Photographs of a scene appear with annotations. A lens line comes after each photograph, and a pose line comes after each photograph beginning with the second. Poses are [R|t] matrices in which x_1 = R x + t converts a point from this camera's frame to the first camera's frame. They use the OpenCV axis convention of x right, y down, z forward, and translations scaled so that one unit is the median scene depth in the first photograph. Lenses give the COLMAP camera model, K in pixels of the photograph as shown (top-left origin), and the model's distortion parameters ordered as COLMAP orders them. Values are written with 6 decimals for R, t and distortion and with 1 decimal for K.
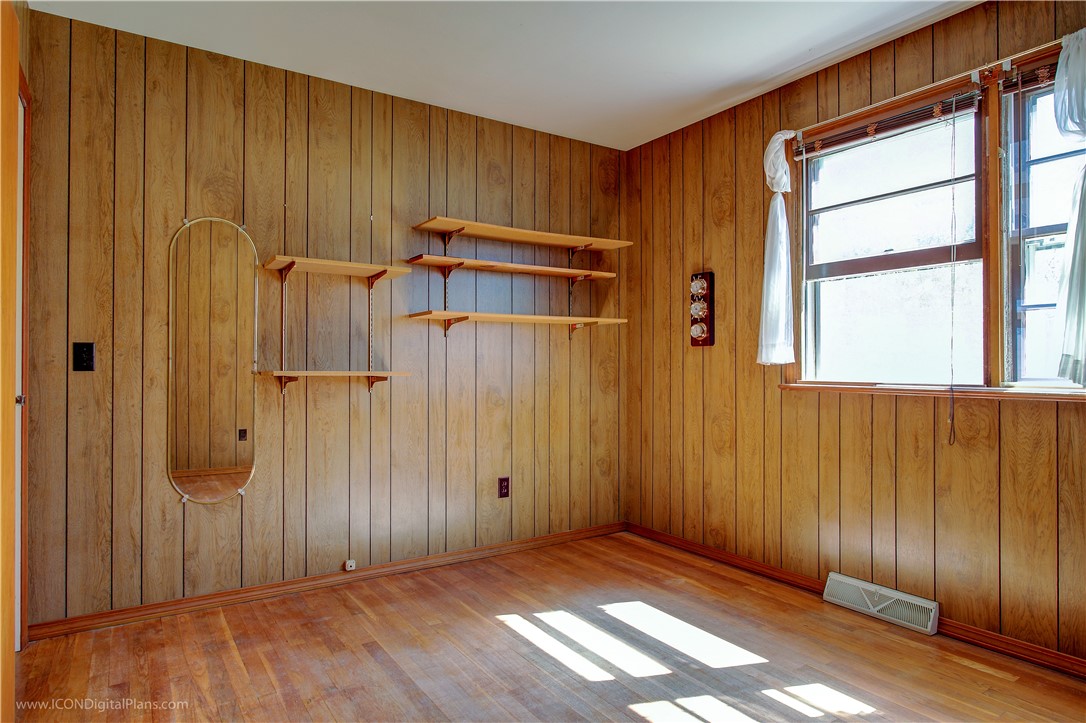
lens RADIAL K [[636.6, 0, 538.2], [0, 636.6, 360.4], [0, 0, 1]] dist [-0.012830, 0.002131]
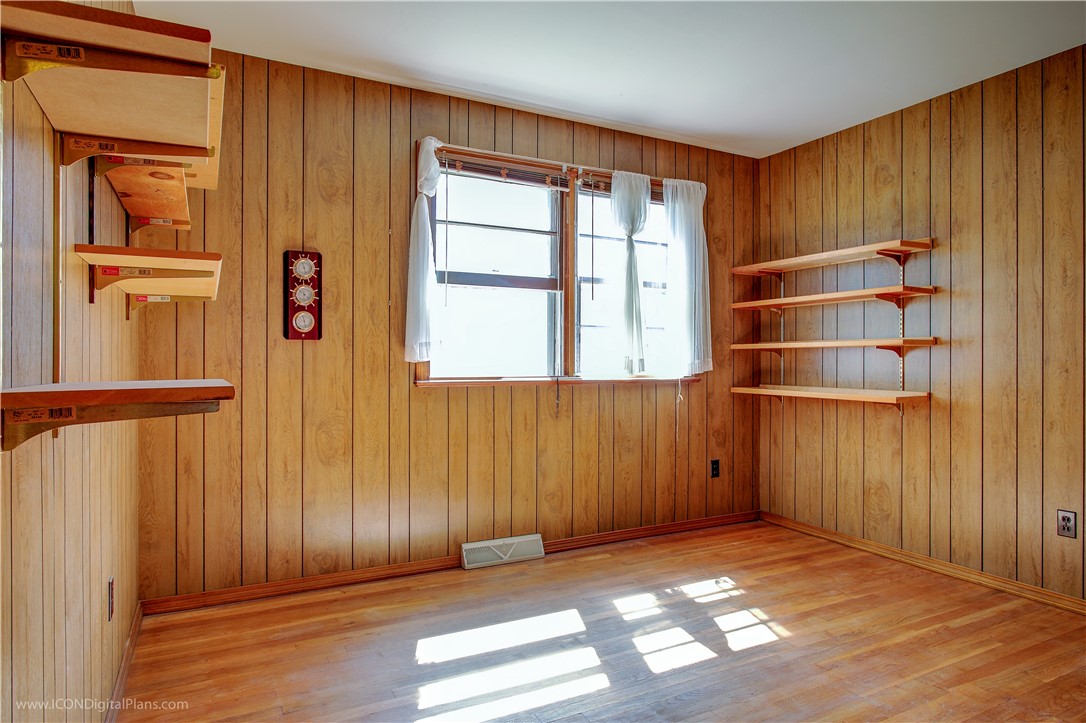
lens RADIAL K [[645.4, 0, 543.0], [0, 645.4, 361.5], [0, 0, 1]] dist [-0.014950, 0.001756]
pose [[0.095329, -0.001044, 0.995445, -0.669496], [-0.009264, 0.999955, 0.001936, 0.002060], [-0.995403, -0.009406, 0.095315, 0.740045]]
